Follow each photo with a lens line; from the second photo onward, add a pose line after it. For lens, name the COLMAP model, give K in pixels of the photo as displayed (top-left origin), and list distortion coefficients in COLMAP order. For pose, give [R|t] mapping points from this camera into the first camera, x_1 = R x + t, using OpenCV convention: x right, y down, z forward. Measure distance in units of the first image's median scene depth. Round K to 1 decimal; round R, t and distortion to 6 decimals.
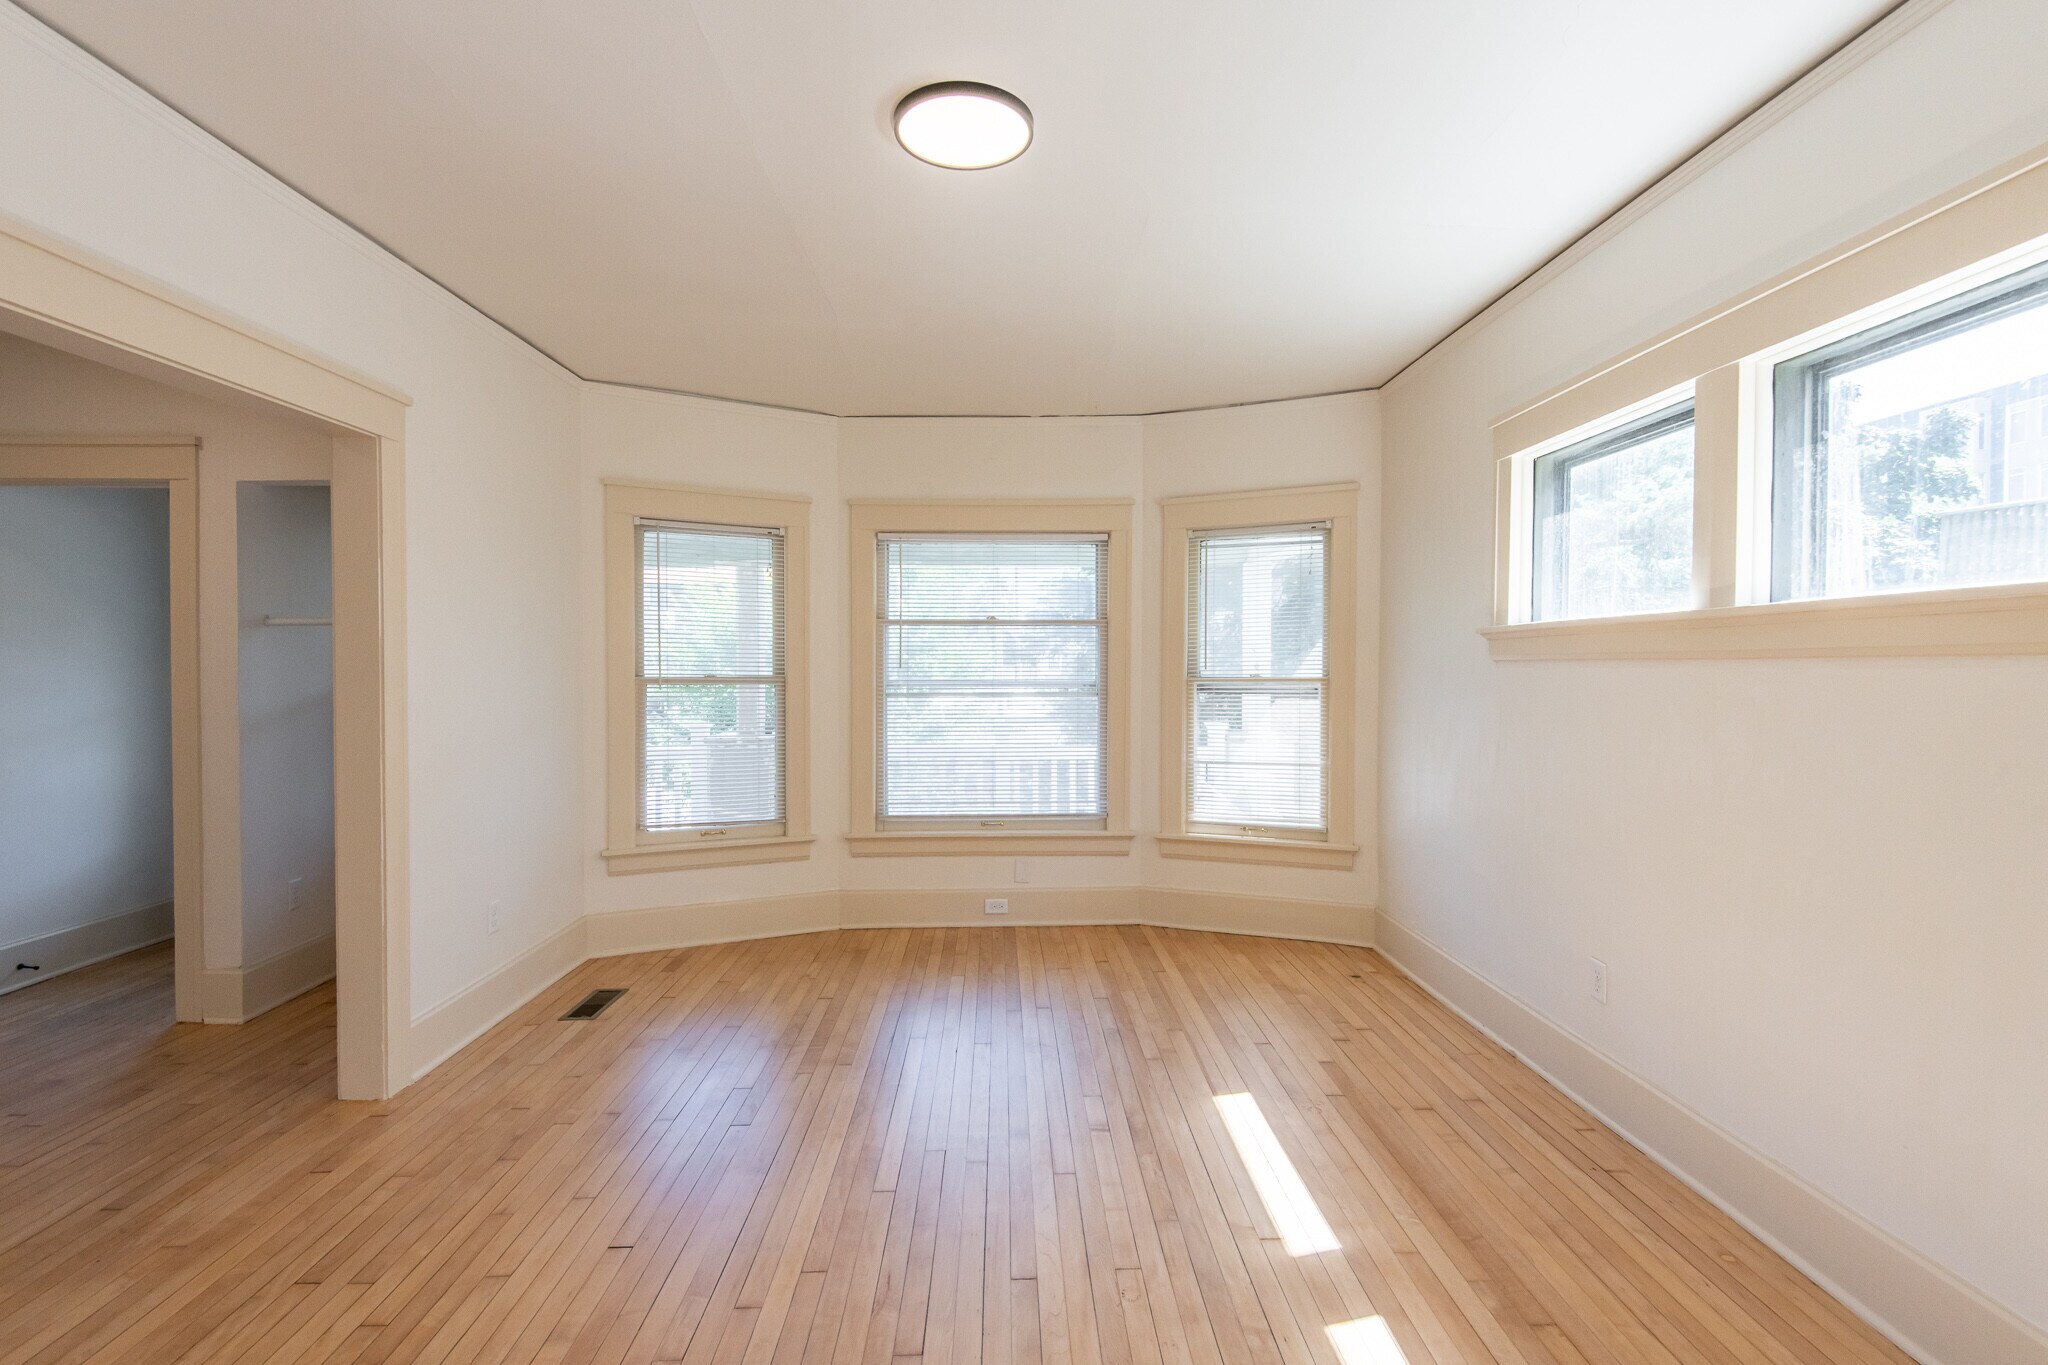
lens RADIAL K [[916.2, 0, 1040.9], [0, 916.2, 681.1], [0, 0, 1]] dist [0.010520, -0.009852]
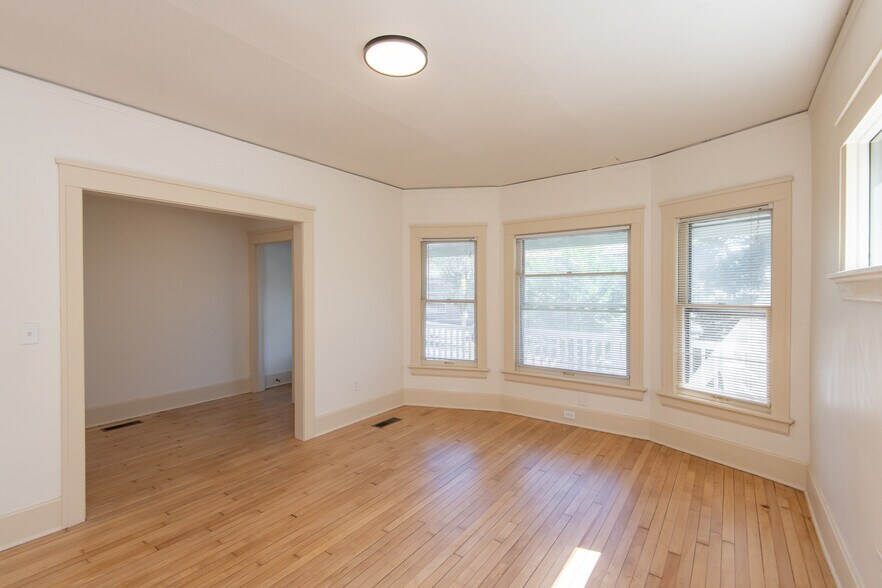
lens RADIAL K [[394.6, 0, 451.6], [0, 394.6, 292.1], [0, 0, 1]] dist [0.010520, -0.009852]
pose [[0.802604, 0.003380, -0.596503, 0.277318], [-0.008988, 0.999939, -0.006428, -0.018161], [0.596445, 0.010520, 0.802585, 0.151380]]
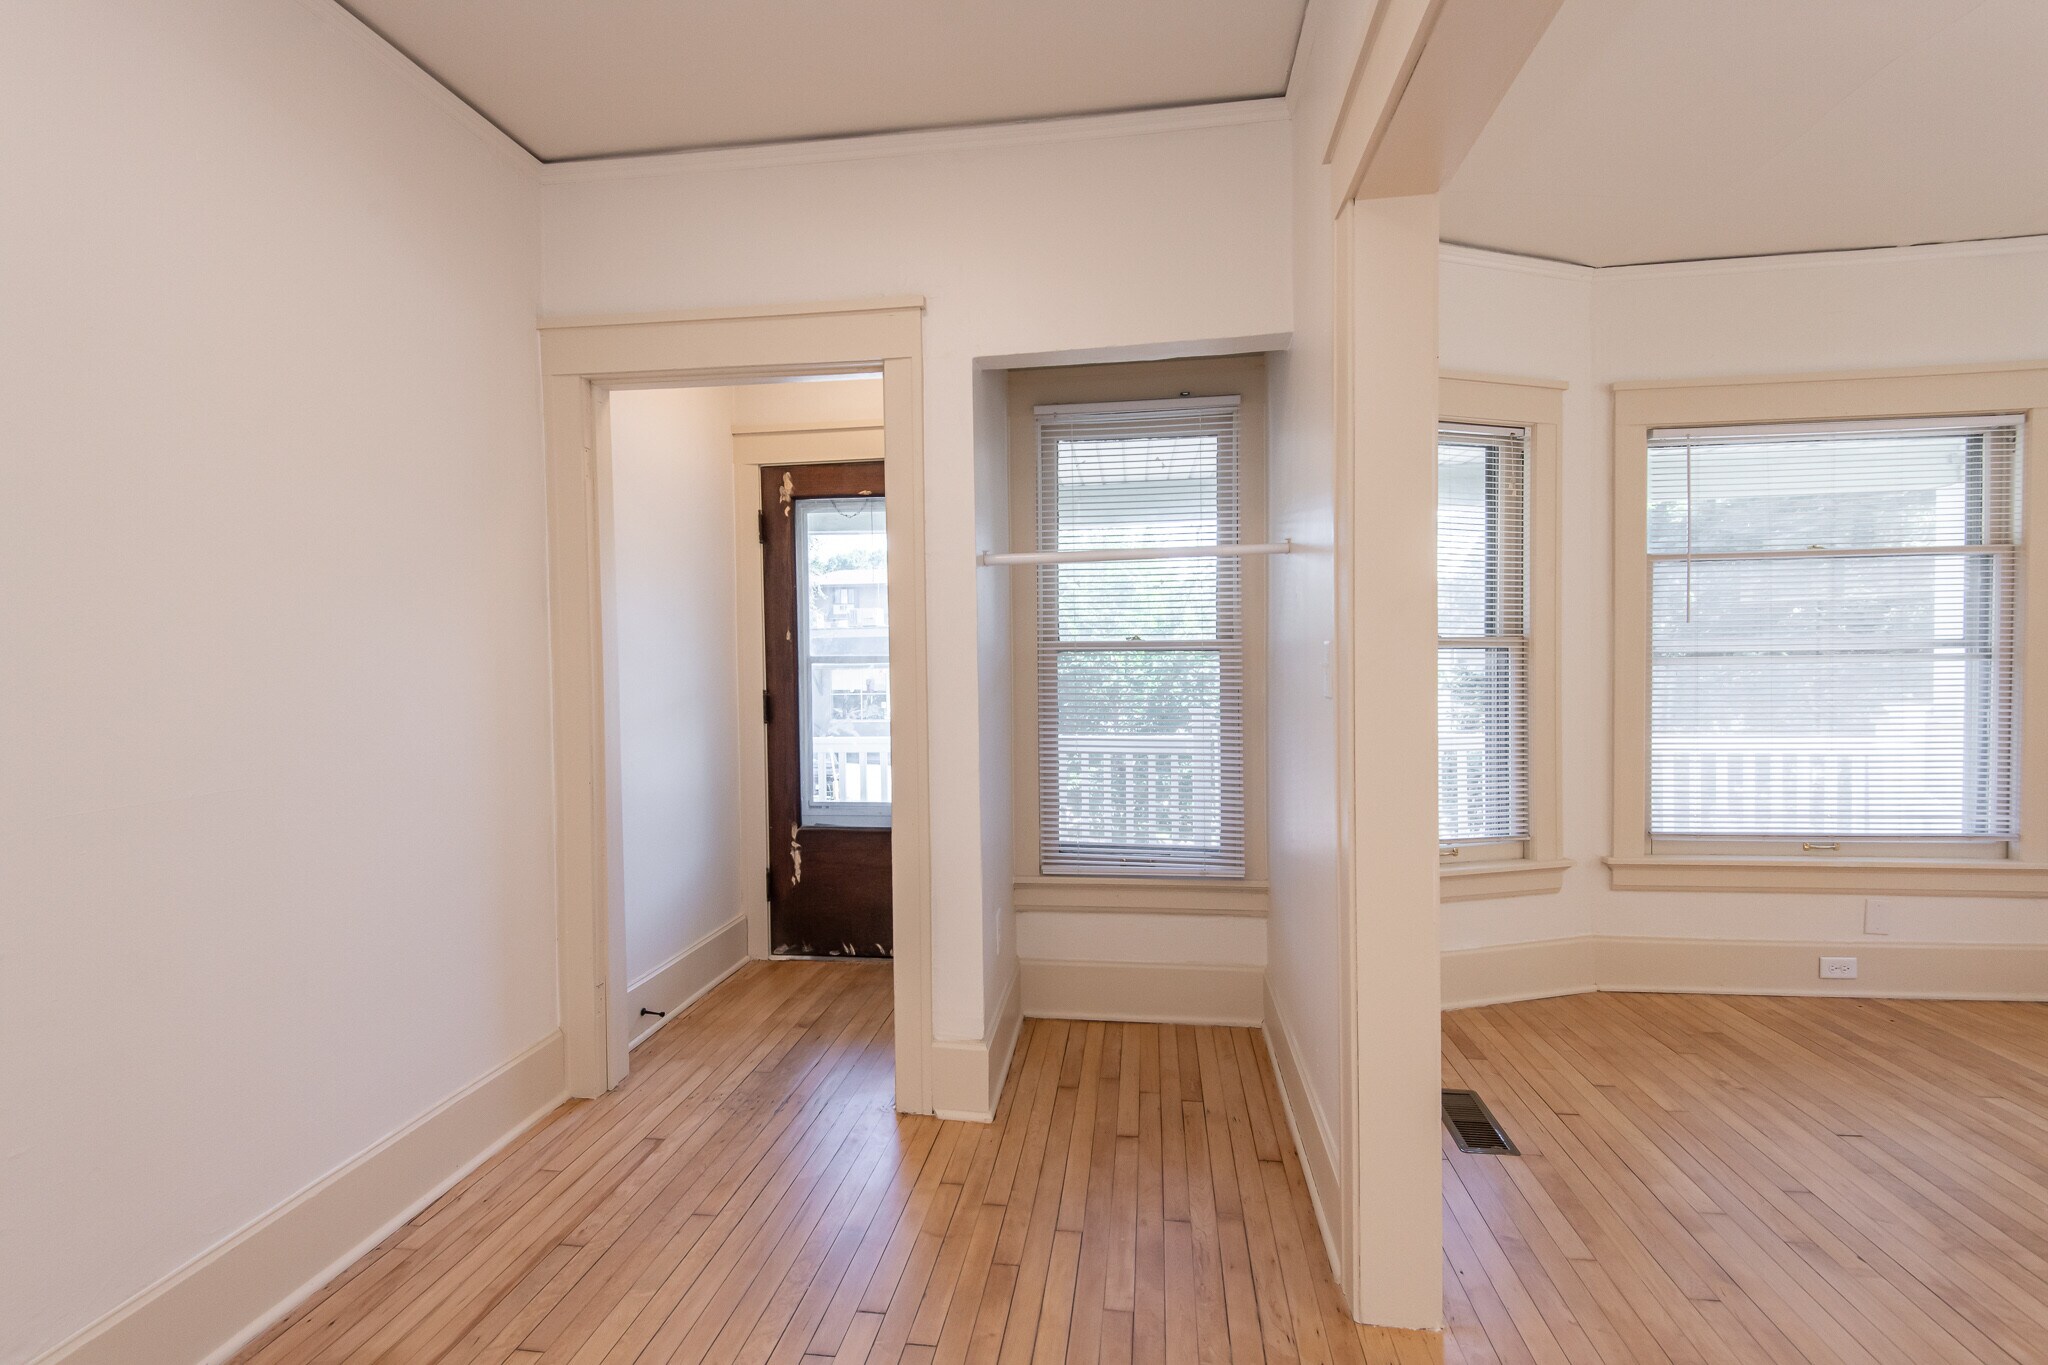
lens RADIAL K [[916.2, 0, 1031.3], [0, 916.2, 676.2], [0, 0, 1]] dist [0.010520, -0.009852]
pose [[0.984877, -0.009776, -0.172980, -0.550671], [0.011615, 0.999886, 0.009620, 0.015308], [0.172867, -0.011484, 0.984878, 0.236248]]
